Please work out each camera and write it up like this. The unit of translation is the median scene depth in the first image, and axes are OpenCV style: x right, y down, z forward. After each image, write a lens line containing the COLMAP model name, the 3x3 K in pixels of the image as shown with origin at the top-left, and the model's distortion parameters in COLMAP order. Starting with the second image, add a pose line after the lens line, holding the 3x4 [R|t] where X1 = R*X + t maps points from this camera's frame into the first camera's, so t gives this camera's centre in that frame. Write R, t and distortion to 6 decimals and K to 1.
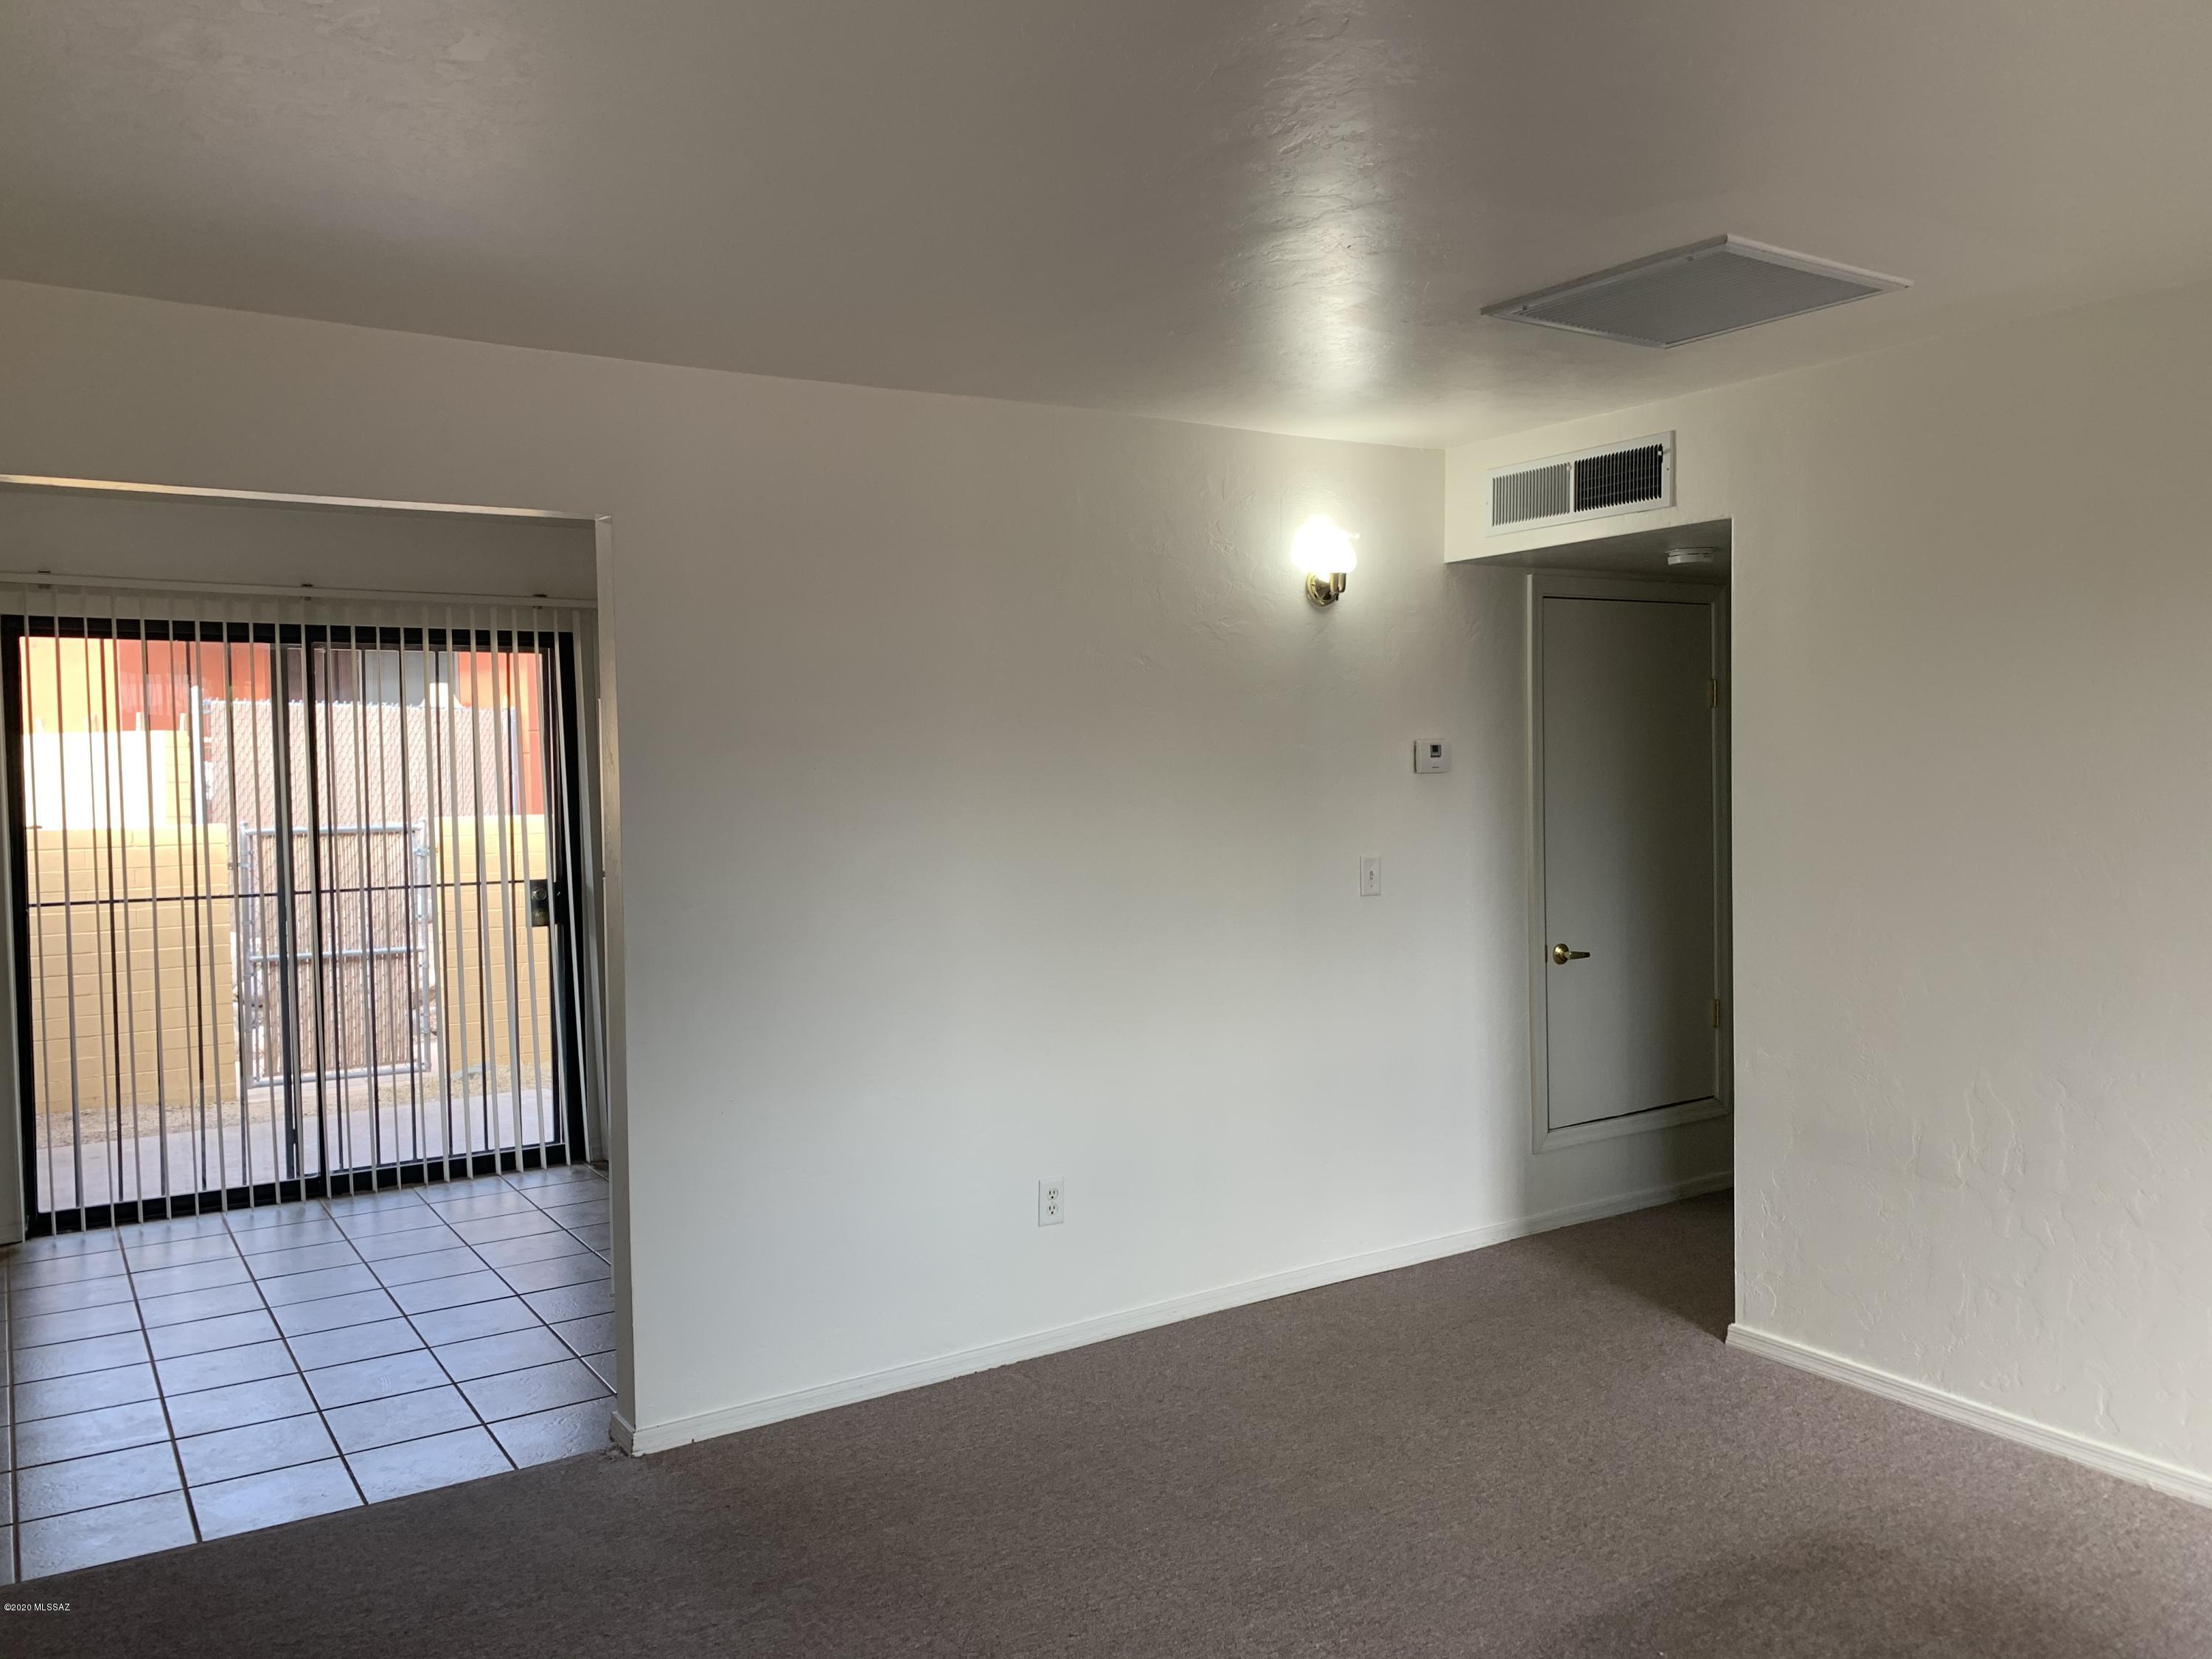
lens RADIAL K [[1701.8, 0, 1107.6], [0, 1701.8, 817.4], [0, 0, 1]] dist [0.046970, -0.060010]
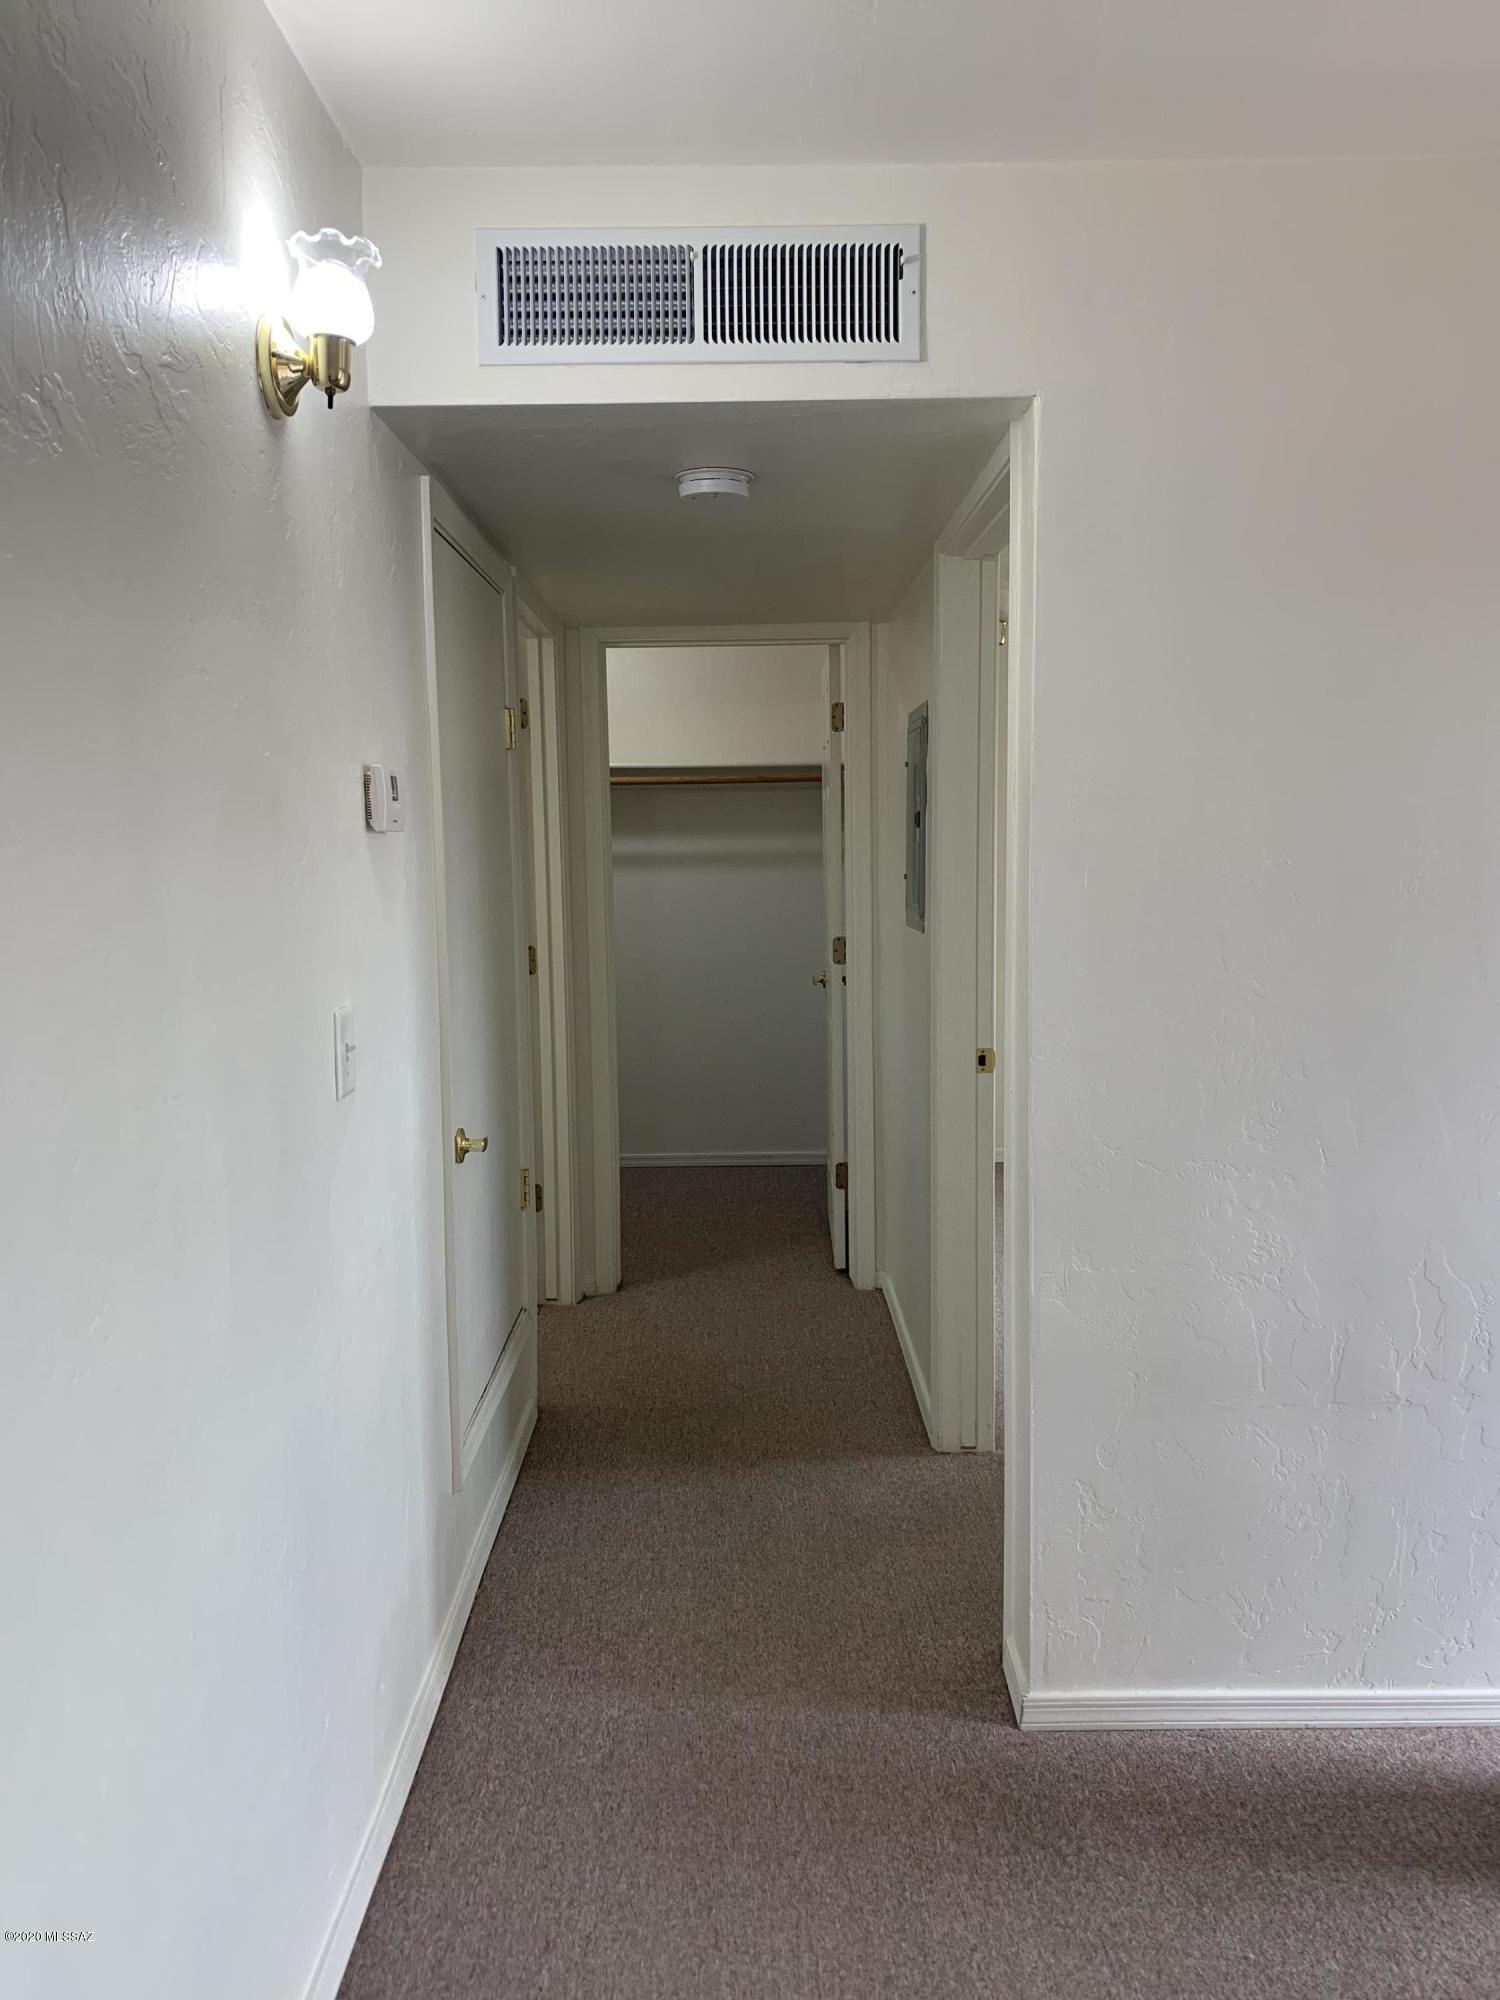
lens RADIAL K [[1538.7, 0, 750.0], [0, 1538.7, 1000.0], [0, 0, 1]] dist [0.046970, -0.060010]
pose [[0.535853, -0.075926, 0.840890, -0.148695], [0.033981, 0.997081, 0.068374, -0.005292], [-0.843627, -0.008064, 0.536869, 0.742464]]
